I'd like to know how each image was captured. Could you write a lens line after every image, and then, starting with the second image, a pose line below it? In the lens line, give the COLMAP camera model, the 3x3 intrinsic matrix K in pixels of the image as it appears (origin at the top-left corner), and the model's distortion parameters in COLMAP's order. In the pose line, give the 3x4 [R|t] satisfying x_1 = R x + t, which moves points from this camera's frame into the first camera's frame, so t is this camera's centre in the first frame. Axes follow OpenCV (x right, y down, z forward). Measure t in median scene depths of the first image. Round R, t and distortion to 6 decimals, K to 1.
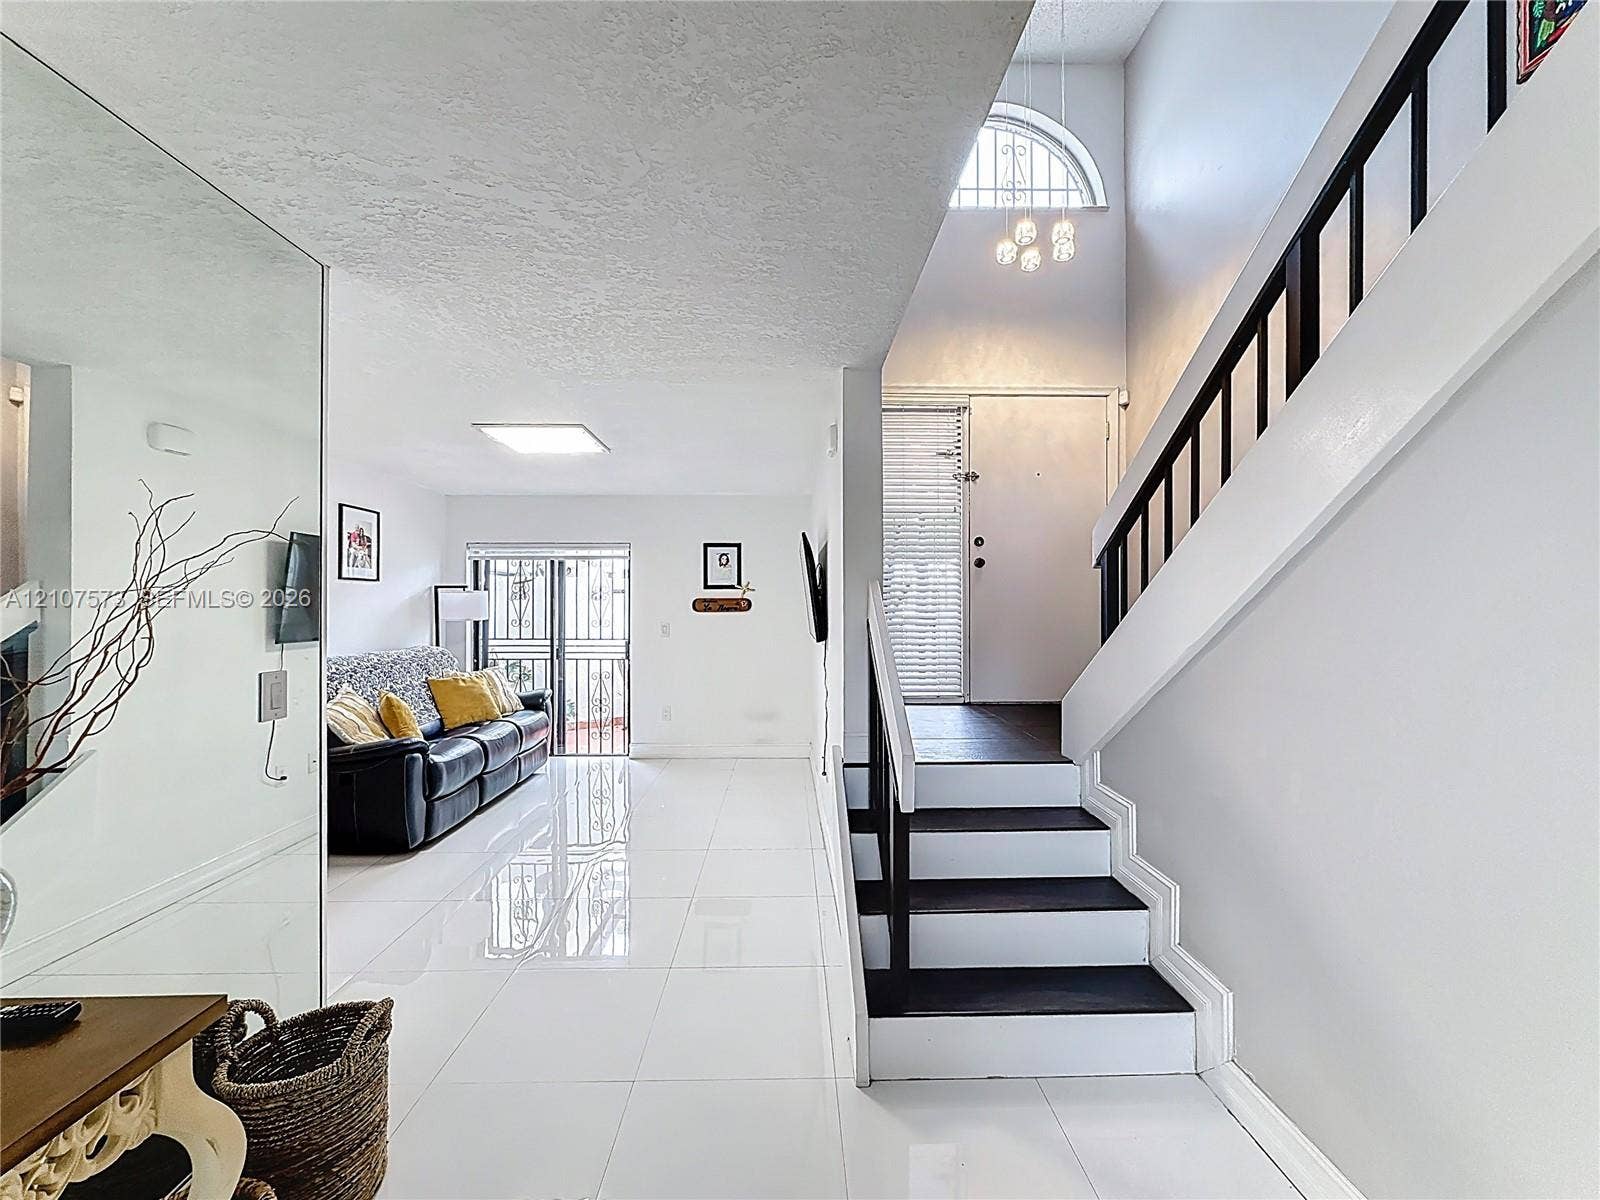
lens RADIAL K [[653.4, 0, 803.2], [0, 653.4, 603.9], [0, 0, 1]] dist [0.008303, 0.000071]
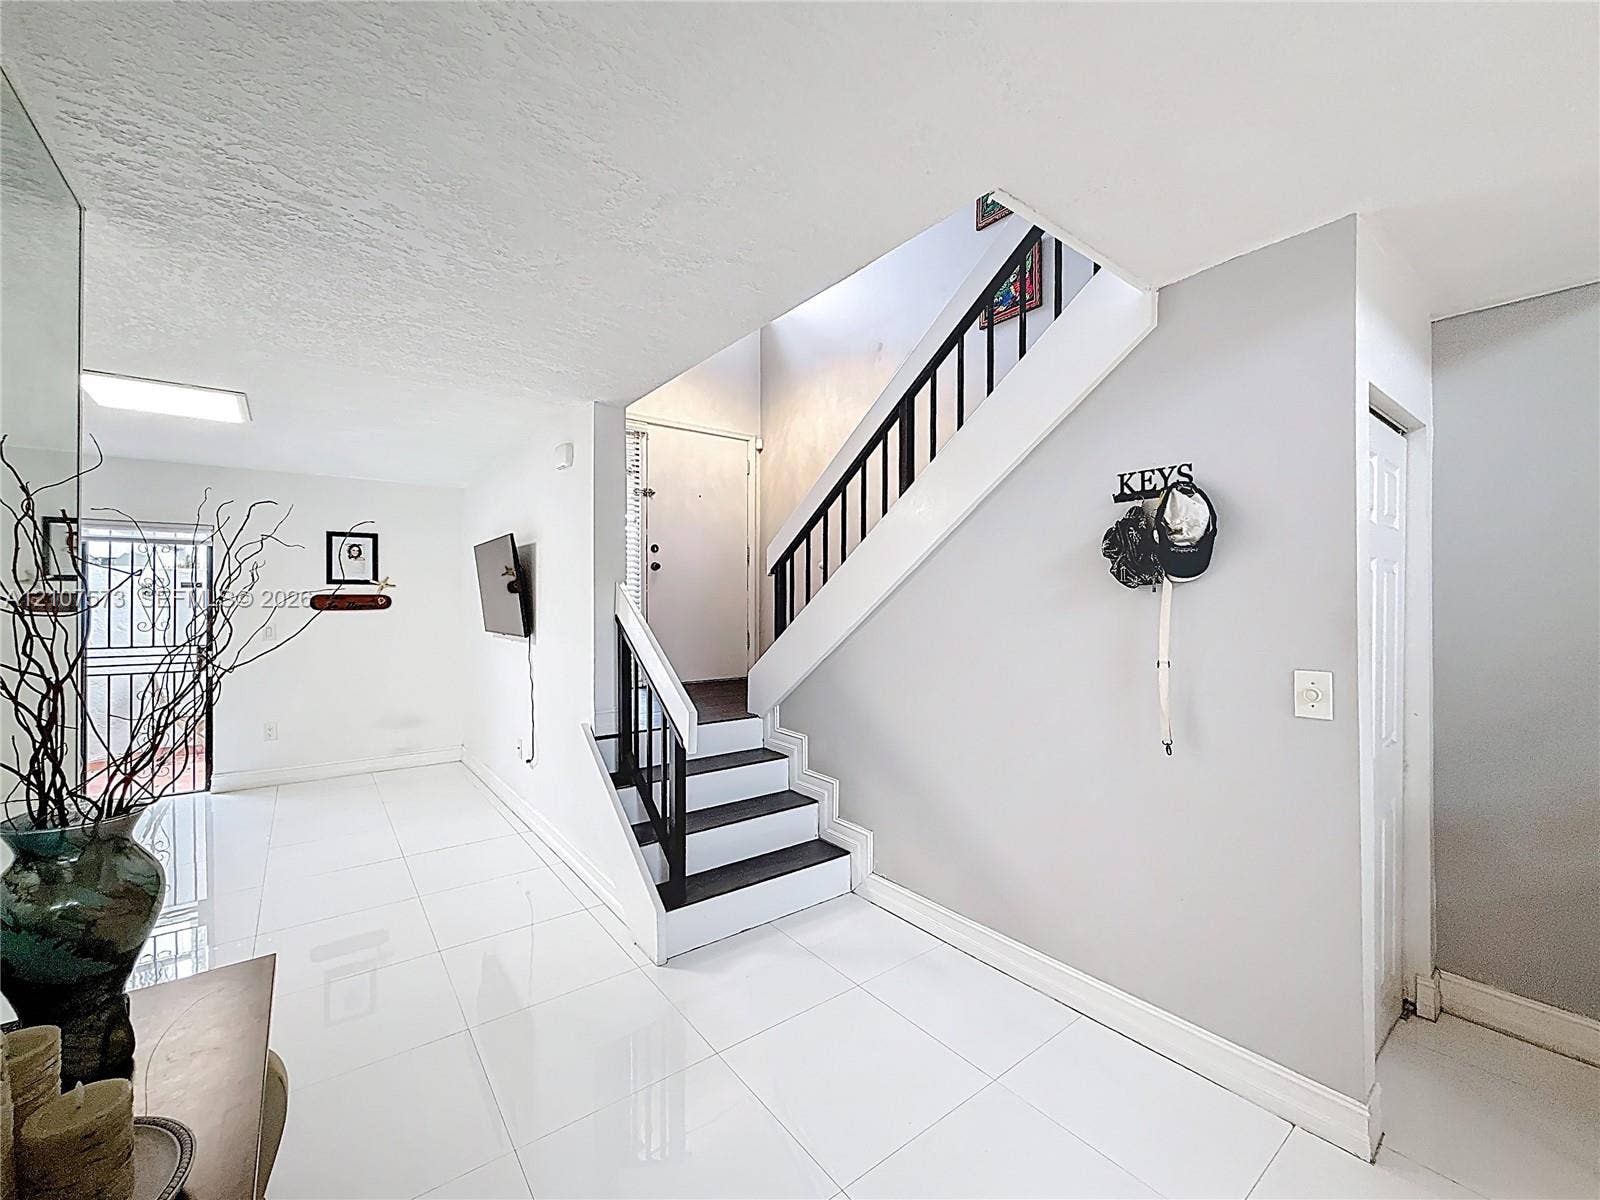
lens RADIAL K [[648.9, 0, 800.0], [0, 648.9, 600.0], [0, 0, 1]] dist [0.000266, 0.000008]
pose [[0.811513, 0.000553, 0.584334, -0.293648], [-0.000301, 1.000000, -0.000527, -0.002044], [-0.584334, 0.000252, 0.811513, -0.149342]]
